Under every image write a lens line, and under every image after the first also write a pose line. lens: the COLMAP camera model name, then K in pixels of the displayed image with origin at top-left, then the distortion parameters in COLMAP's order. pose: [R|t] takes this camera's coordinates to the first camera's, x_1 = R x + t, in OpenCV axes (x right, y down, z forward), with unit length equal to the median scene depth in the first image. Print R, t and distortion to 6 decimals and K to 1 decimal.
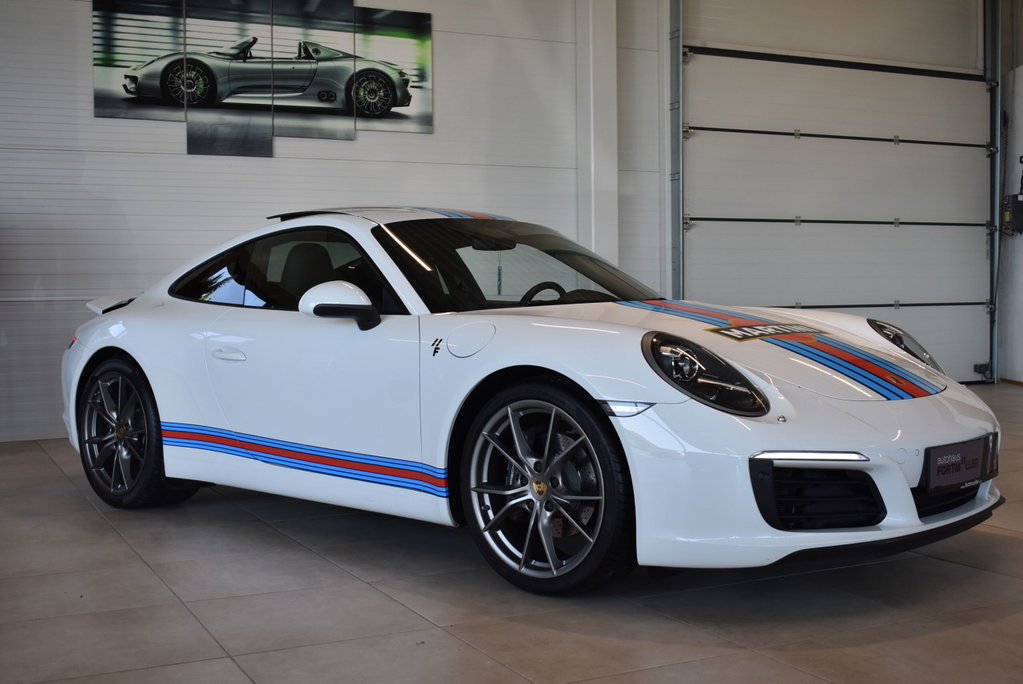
lens RADIAL K [[1228.1, 0, 511.4], [0, 1228.1, 343.7], [0, 0, 1]] dist [-0.057661, 0.000000]
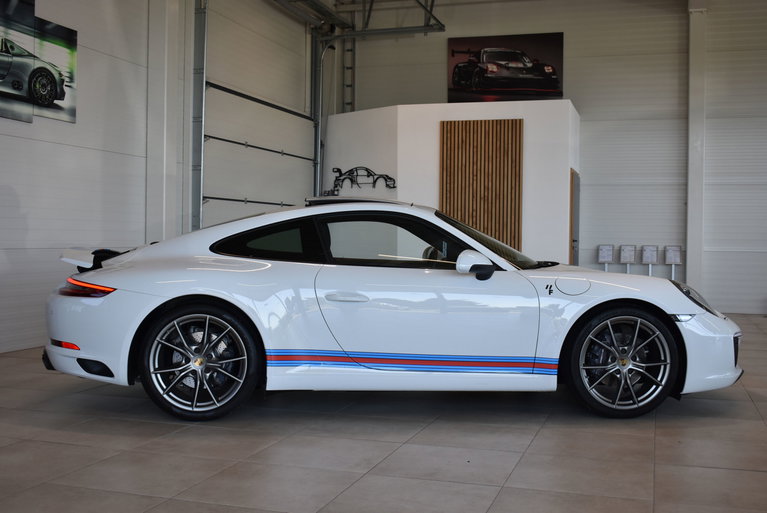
lens RADIAL K [[872.2, 0, 384.2], [0, 872.2, 254.8], [0, 0, 1]] dist [-0.058259, 0.000000]
pose [[0.694439, 0.006864, 0.719519, -0.511324], [0.010584, 0.999749, -0.019752, -0.011466], [-0.719474, 0.021331, 0.694192, 0.139290]]
